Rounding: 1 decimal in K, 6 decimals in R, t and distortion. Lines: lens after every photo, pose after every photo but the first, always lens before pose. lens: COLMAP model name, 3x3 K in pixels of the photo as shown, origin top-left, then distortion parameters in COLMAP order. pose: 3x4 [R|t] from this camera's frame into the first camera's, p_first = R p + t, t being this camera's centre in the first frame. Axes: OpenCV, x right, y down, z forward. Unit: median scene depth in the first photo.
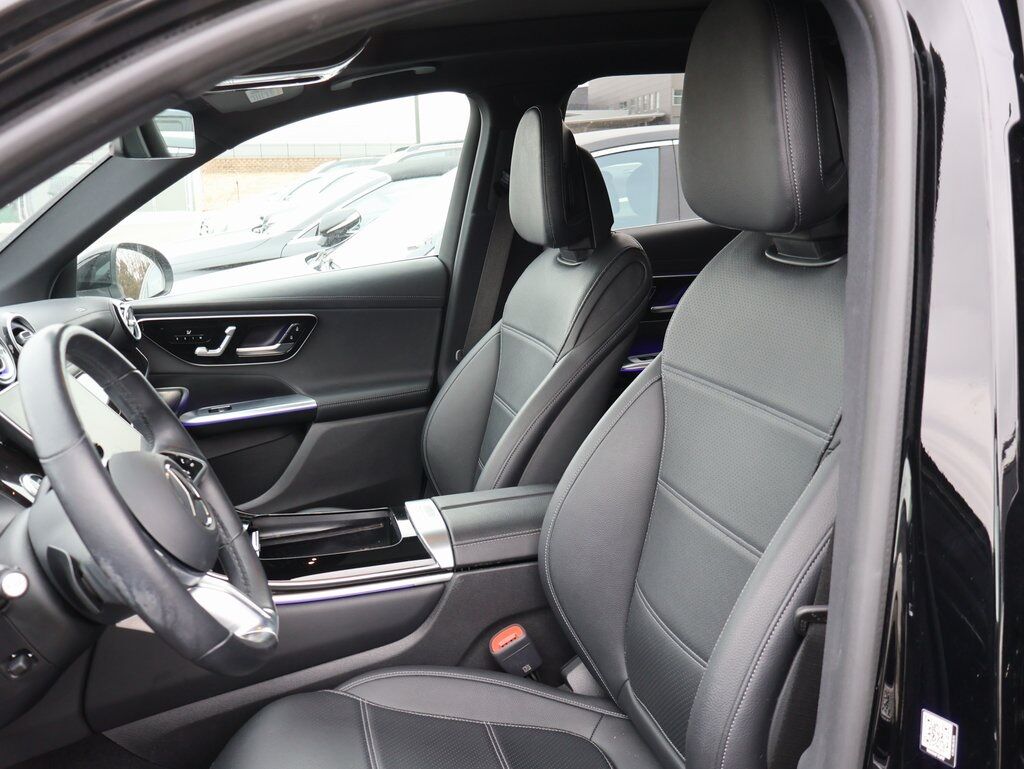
lens RADIAL K [[992.6, 0, 512.3], [0, 992.6, 369.4], [0, 0, 1]] dist [-0.006157, 0.015286]
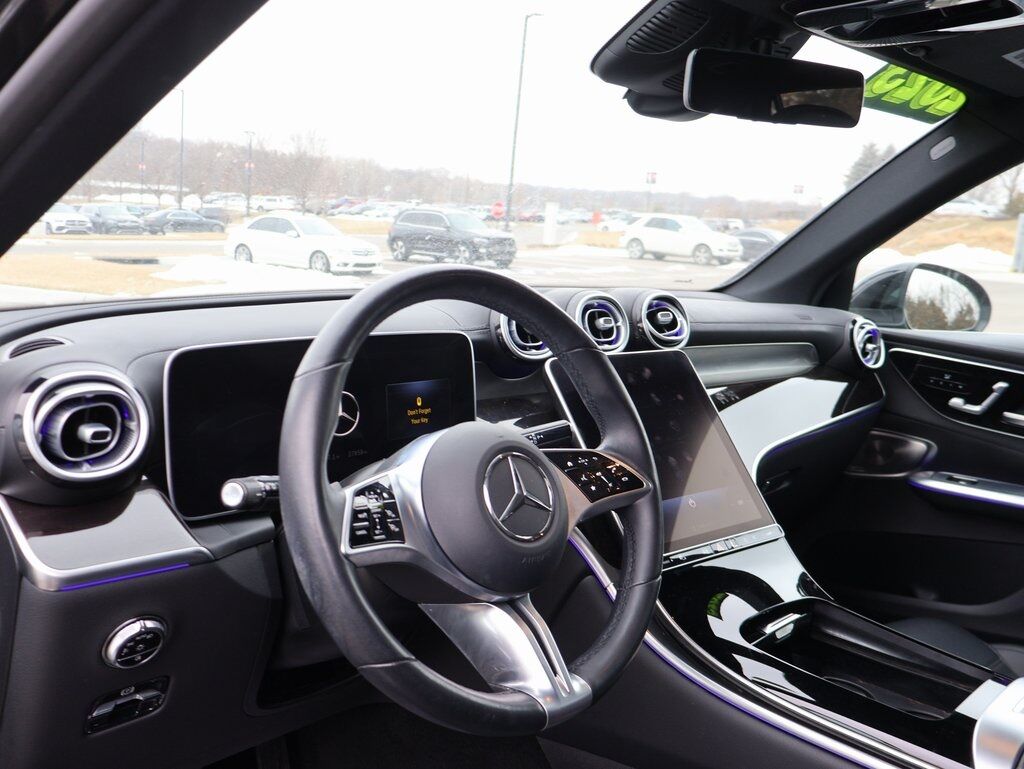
lens RADIAL K [[966.1, 0, 460.3], [0, 966.1, 382.9], [0, 0, 1]] dist [-0.004566, 0.002471]
pose [[0.497676, 0.219118, -0.839230, 0.136309], [-0.250058, 0.962729, 0.103074, -0.014097], [0.830536, 0.158559, 0.533919, 0.248849]]
